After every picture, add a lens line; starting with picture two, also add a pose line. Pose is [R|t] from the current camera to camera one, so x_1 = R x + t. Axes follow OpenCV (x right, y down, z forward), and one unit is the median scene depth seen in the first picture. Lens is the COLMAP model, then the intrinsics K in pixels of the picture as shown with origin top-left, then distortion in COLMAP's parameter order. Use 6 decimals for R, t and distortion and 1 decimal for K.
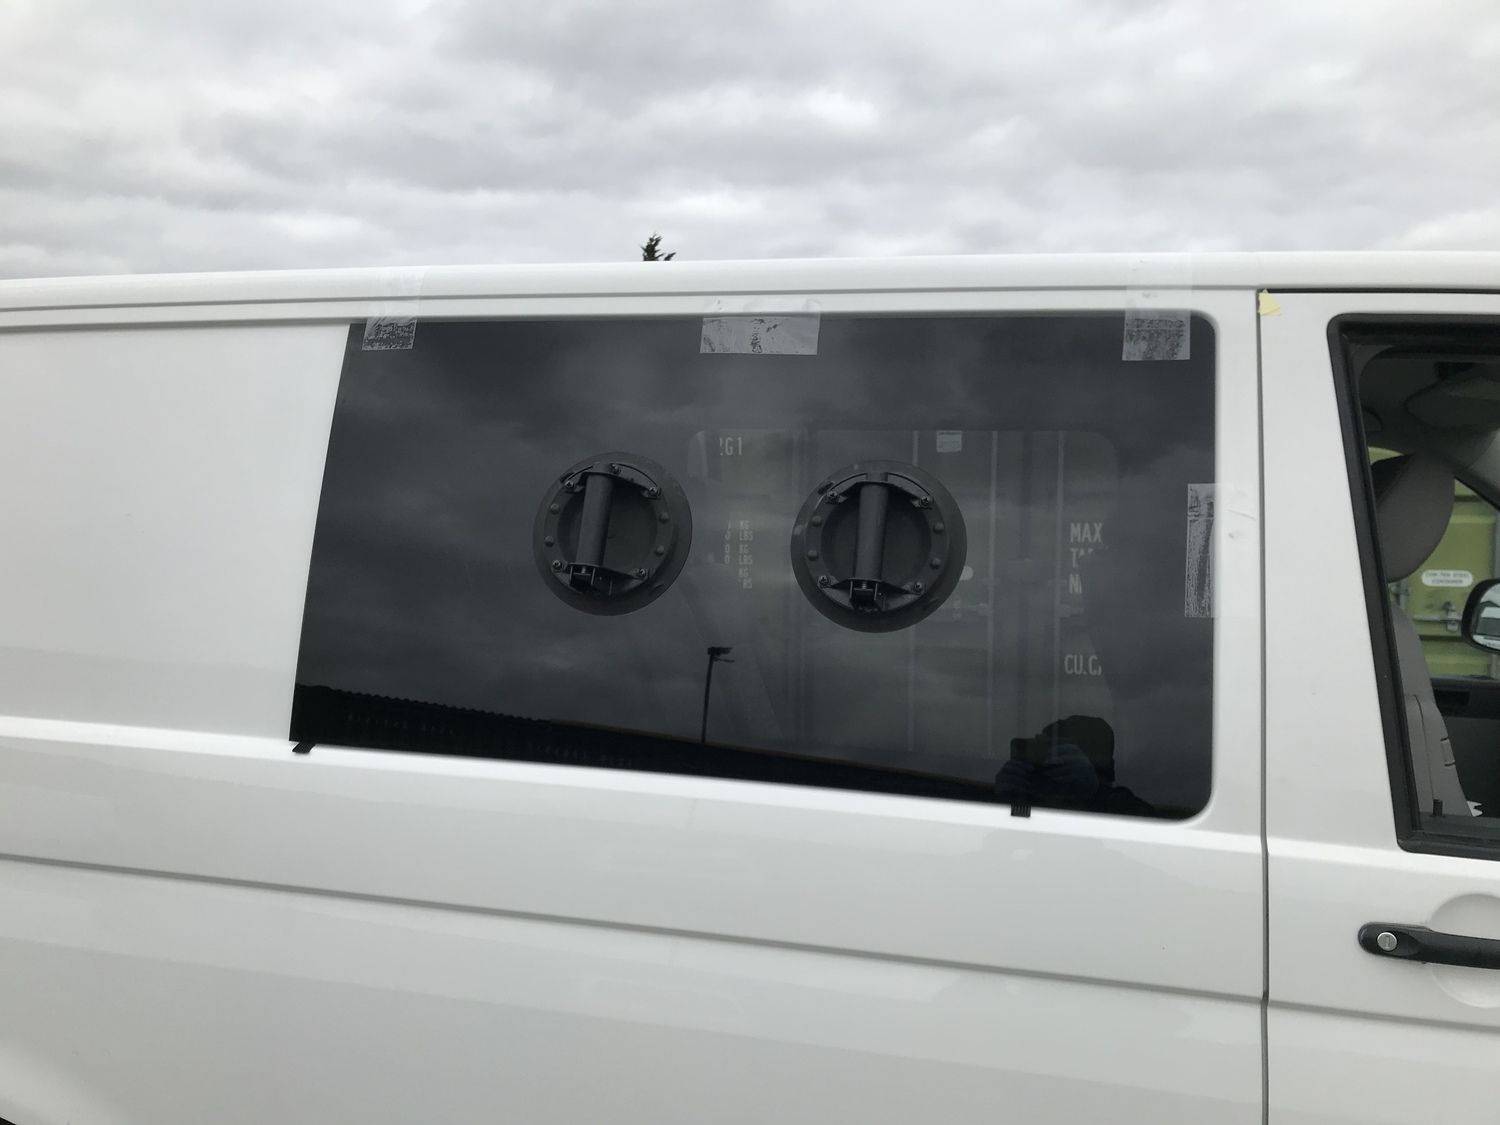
lens RADIAL K [[1232.1, 0, 751.9], [0, 1232.1, 533.8], [0, 0, 1]] dist [-0.043786, -0.005858]
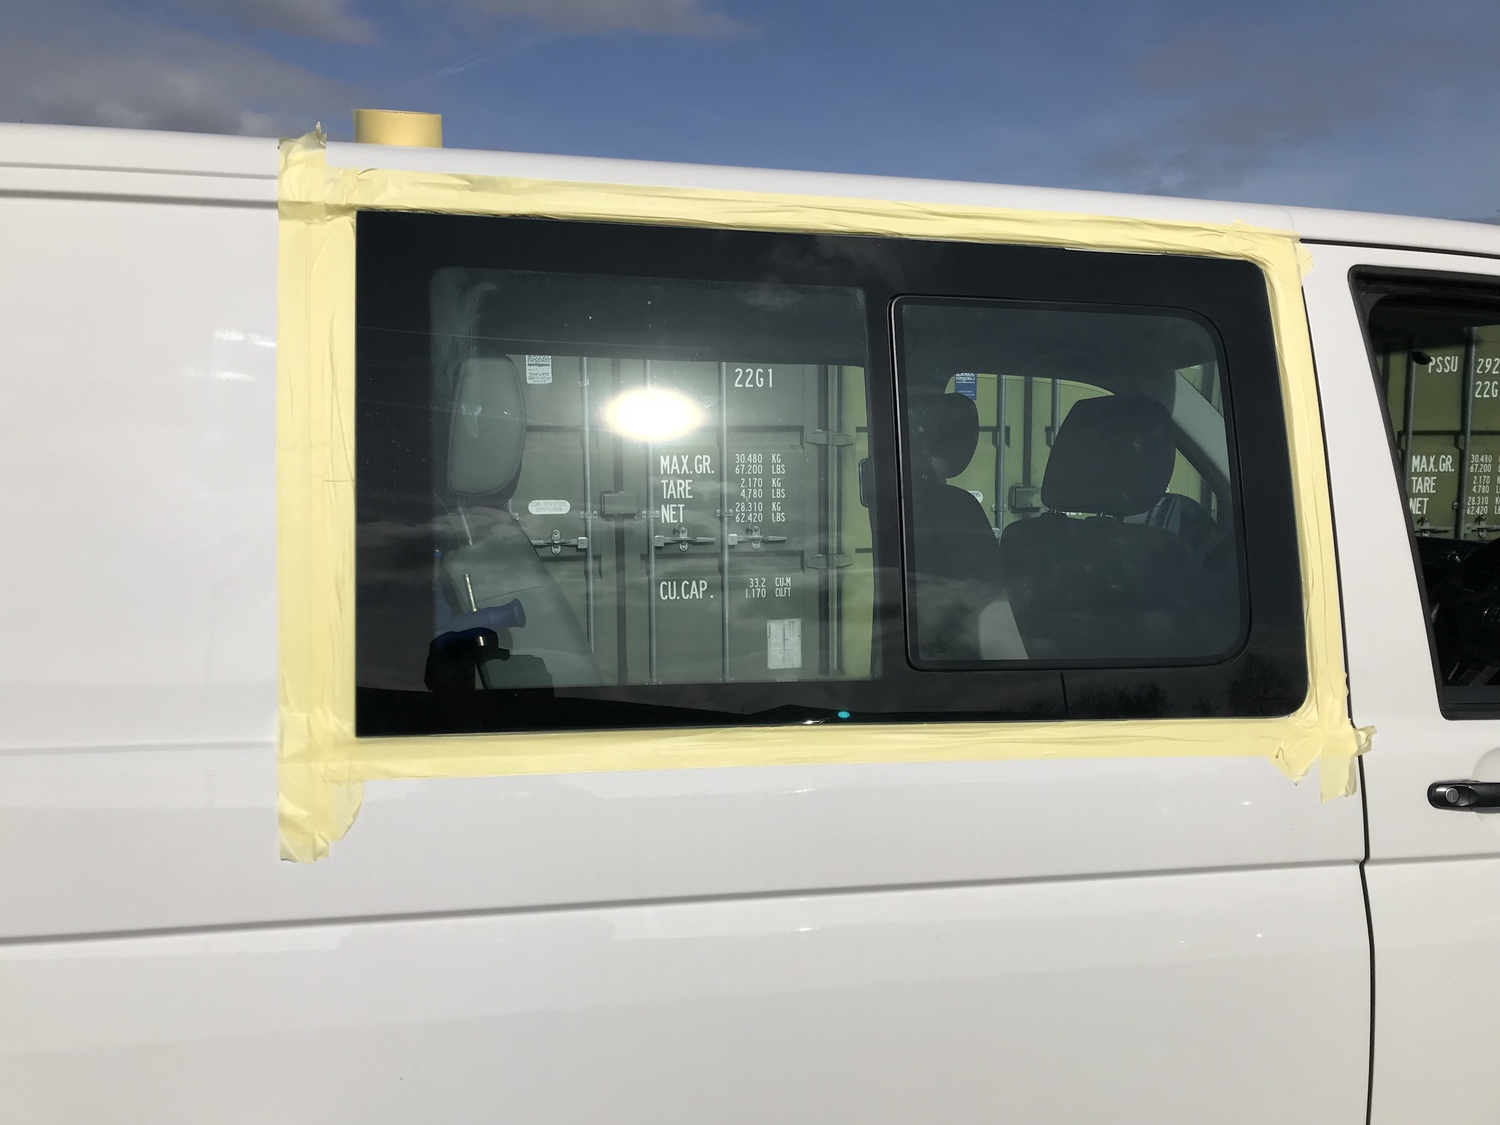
lens RADIAL K [[1197.0, 0, 750.0], [0, 1197.0, 562.5], [0, 0, 1]] dist [-0.000215, -0.012793]
pose [[0.895699, -0.063313, 0.440130, -0.536848], [0.028308, 0.995923, 0.085656, -0.014639], [-0.443758, -0.064262, 0.893839, 0.230973]]
